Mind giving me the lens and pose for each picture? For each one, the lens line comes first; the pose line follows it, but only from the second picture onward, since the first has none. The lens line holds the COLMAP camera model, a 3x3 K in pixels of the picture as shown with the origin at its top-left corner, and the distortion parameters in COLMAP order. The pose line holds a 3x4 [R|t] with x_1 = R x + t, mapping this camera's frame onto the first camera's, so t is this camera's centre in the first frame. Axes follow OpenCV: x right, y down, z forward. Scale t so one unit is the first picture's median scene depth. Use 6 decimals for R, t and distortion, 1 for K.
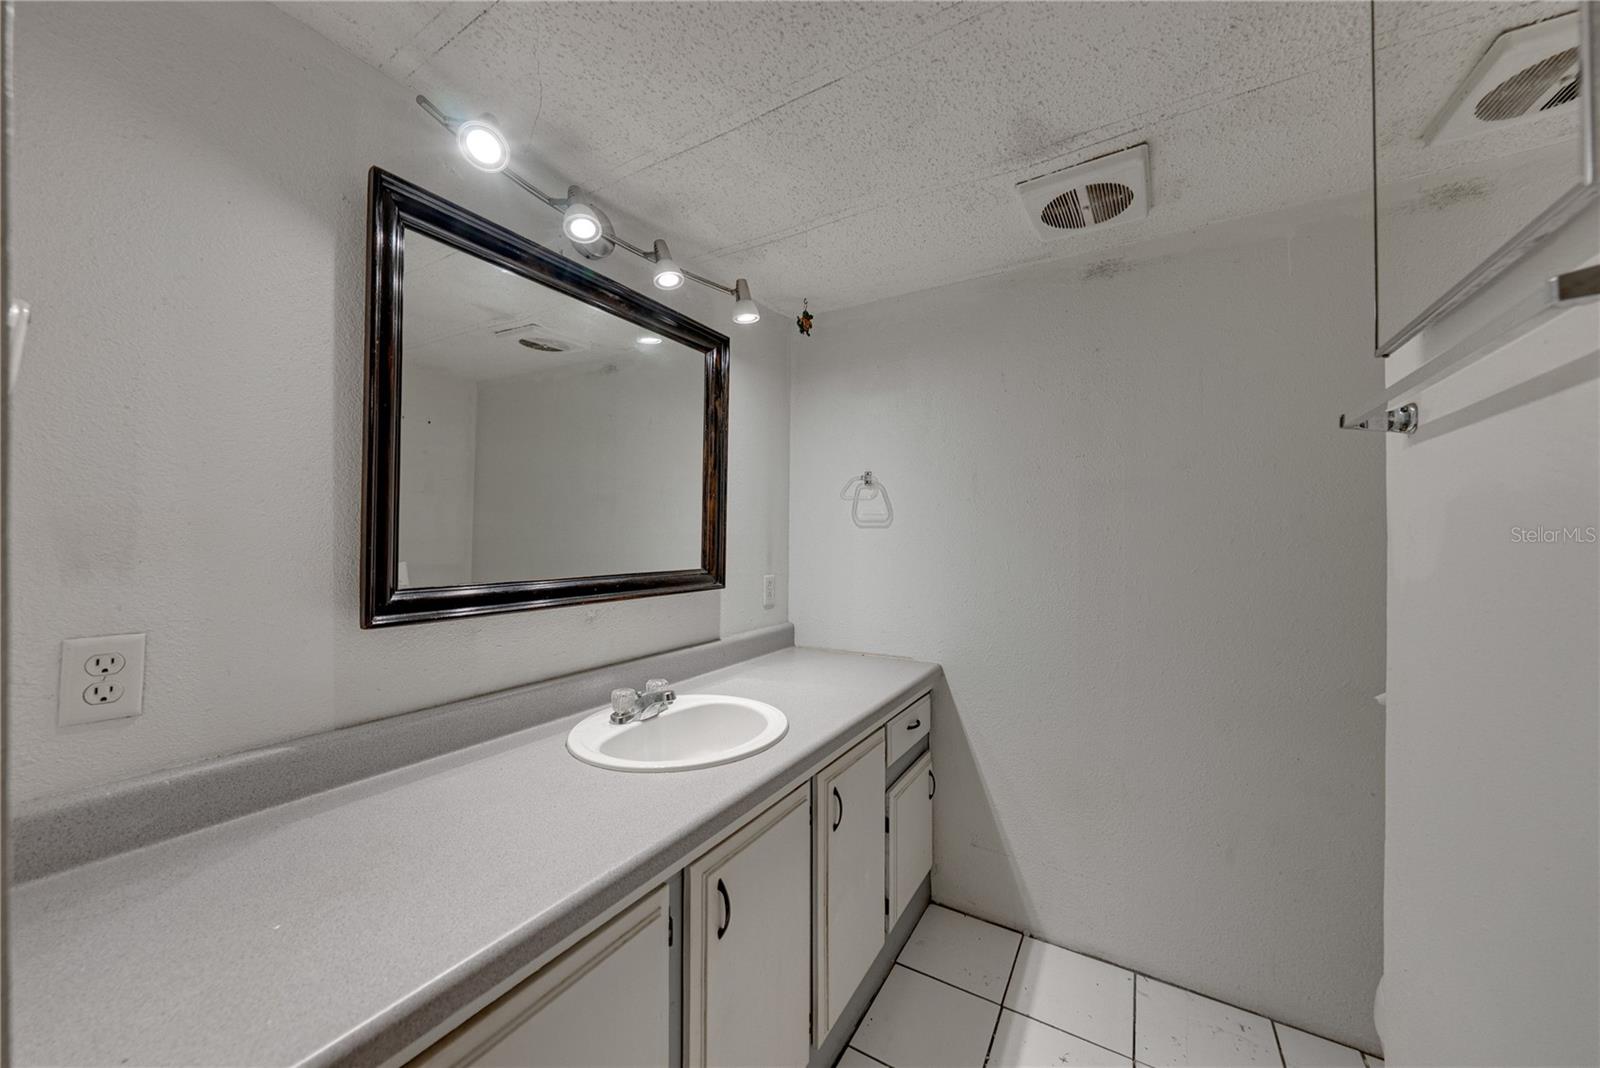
lens RADIAL K [[566.3, 0, 800.0], [0, 566.3, 534.0], [0, 0, 1]] dist [0.000260, 0.000020]
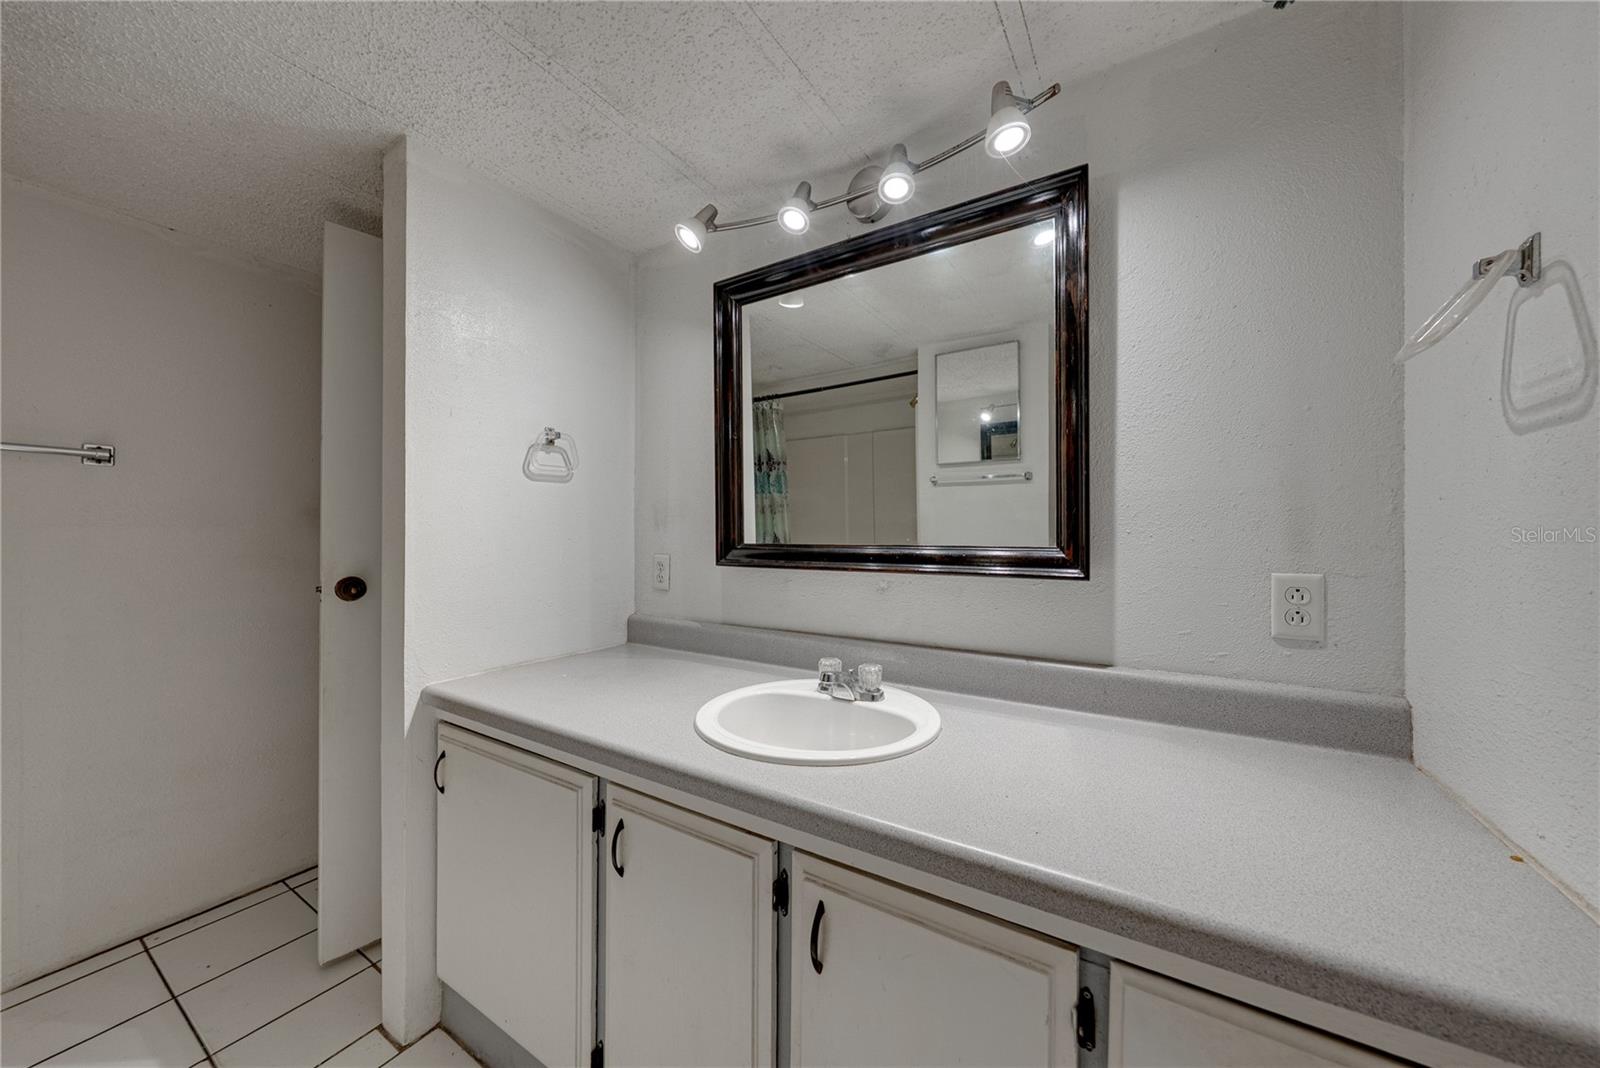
lens RADIAL K [[540.1, 0, 800.0], [0, 540.1, 534.0], [0, 0, 1]] dist [0.000368, 0.000034]
pose [[-0.003770, -0.003927, -0.999985, 0.552844], [0.003358, 0.999987, -0.003939, 0.058750], [0.999987, -0.003373, -0.003756, 0.862113]]
